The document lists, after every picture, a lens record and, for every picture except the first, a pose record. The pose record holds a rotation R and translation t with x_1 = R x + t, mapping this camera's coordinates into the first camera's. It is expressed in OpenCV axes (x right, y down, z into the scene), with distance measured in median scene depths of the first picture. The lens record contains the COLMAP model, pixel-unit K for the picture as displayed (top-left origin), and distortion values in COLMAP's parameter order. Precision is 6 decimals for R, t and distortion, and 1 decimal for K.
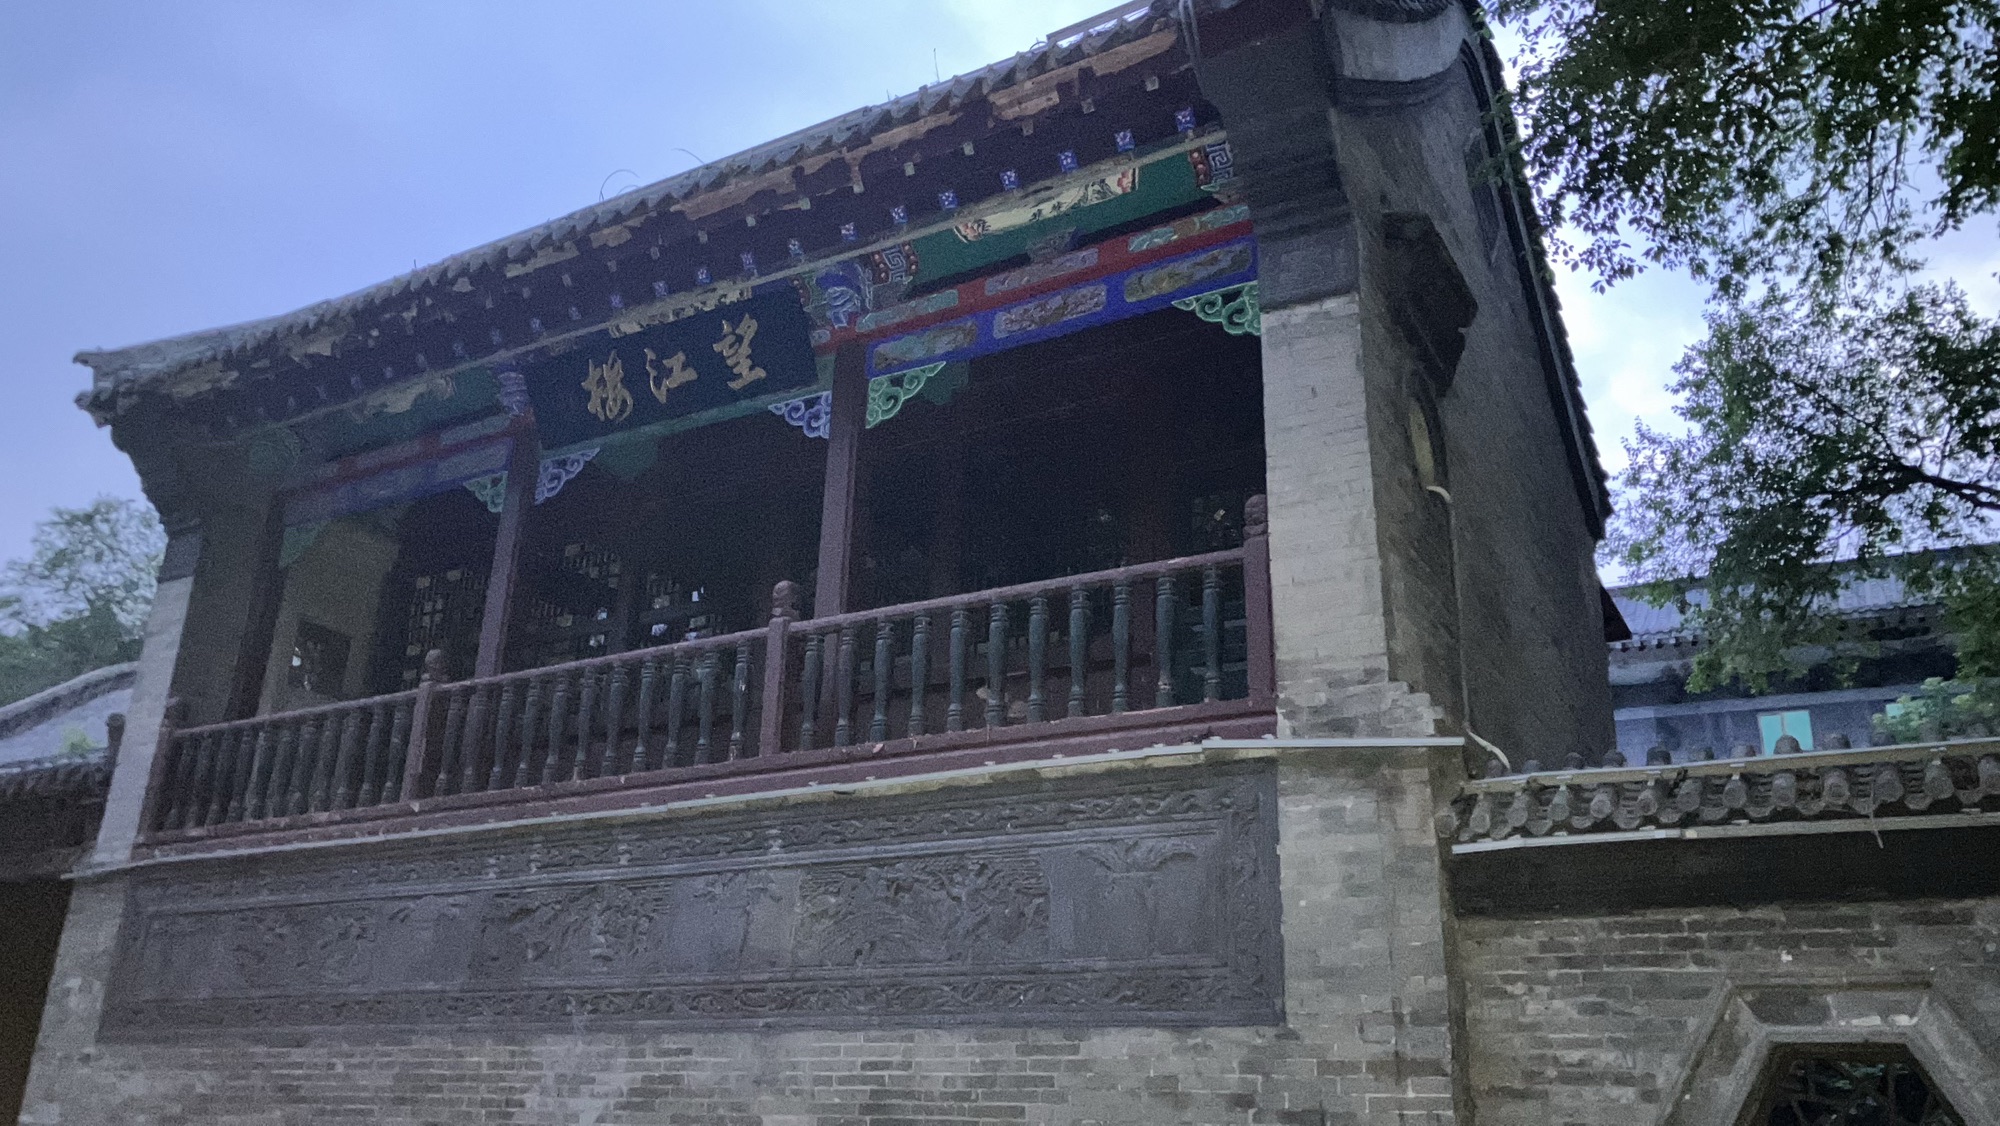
lens RADIAL K [[1642.3, 0, 1000.0], [0, 1642.3, 563.0], [0, 0, 1]] dist [0.017160, -0.006024]
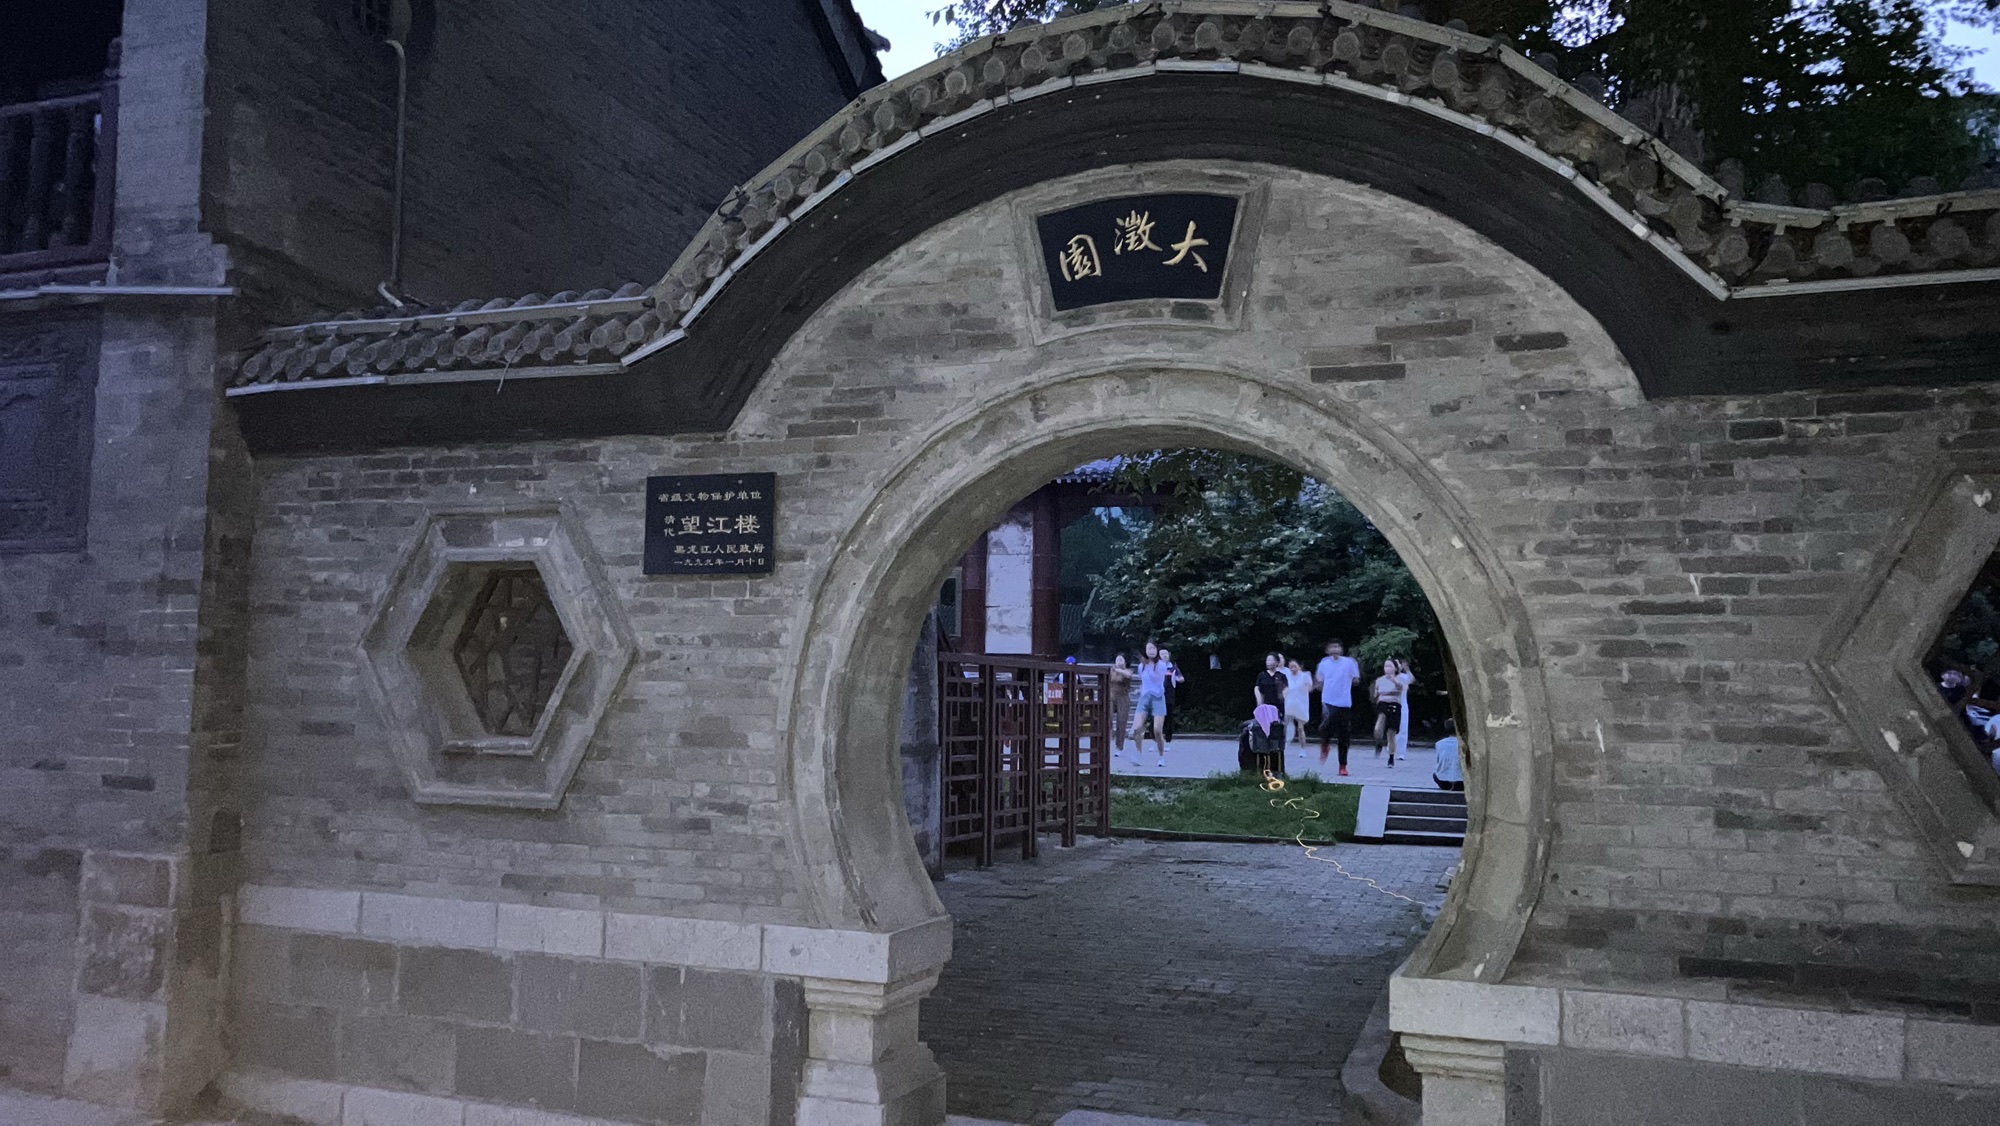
lens RADIAL K [[1642.3, 0, 1000.0], [0, 1642.3, 563.0], [0, 0, 1]] dist [0.017160, -0.006024]
pose [[0.986156, -0.004226, 0.165769, 0.490386], [-0.039961, 0.964156, 0.262308, -0.016987], [-0.160935, -0.265301, 0.950639, -0.107615]]
